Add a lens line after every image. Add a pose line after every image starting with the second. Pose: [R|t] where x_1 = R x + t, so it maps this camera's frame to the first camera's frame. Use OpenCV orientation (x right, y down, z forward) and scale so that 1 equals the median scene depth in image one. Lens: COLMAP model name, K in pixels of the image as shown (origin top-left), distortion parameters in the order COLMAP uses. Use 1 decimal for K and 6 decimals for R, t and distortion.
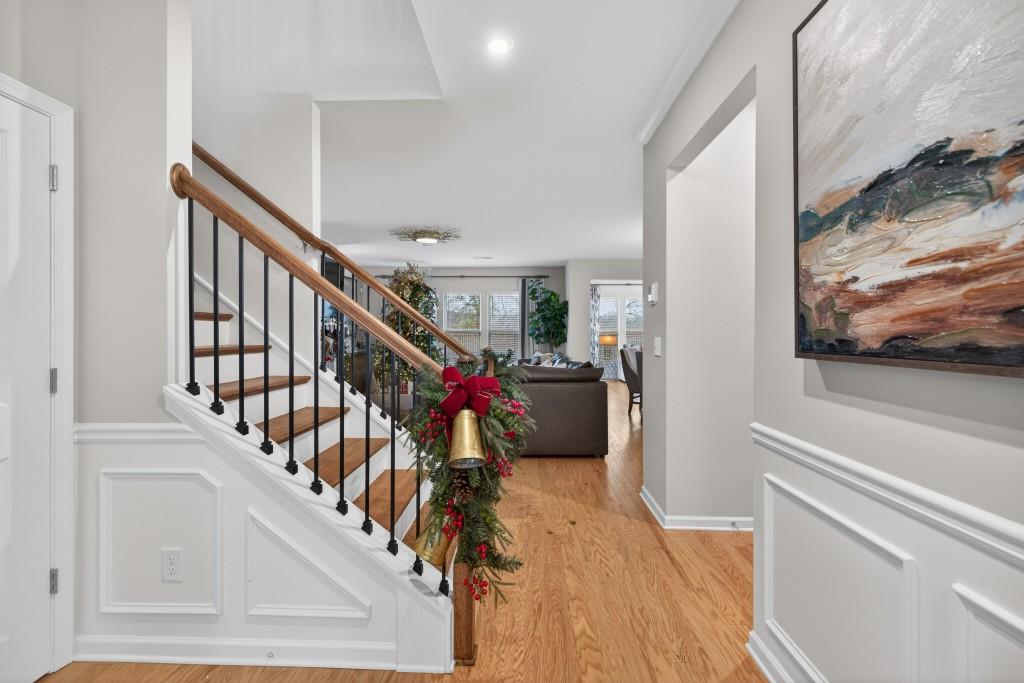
lens RADIAL K [[431.5, 0, 509.6], [0, 431.5, 339.3], [0, 0, 1]] dist [0.001868, 0.000012]
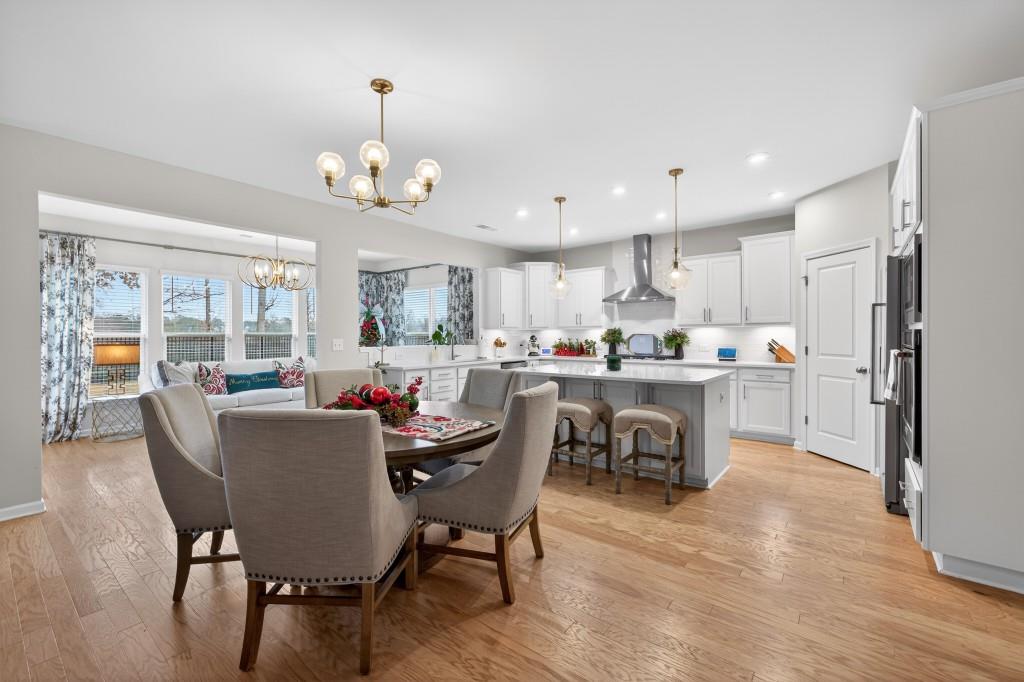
lens RADIAL K [[431.5, 0, 509.6], [0, 431.5, 338.8], [0, 0, 1]] dist [0.001868, 0.000012]
pose [[0.591629, -0.002639, 0.806206, 0.097086], [0.011852, 0.999915, -0.005425, -0.007695], [-0.806123, 0.012765, 0.591610, 0.357896]]
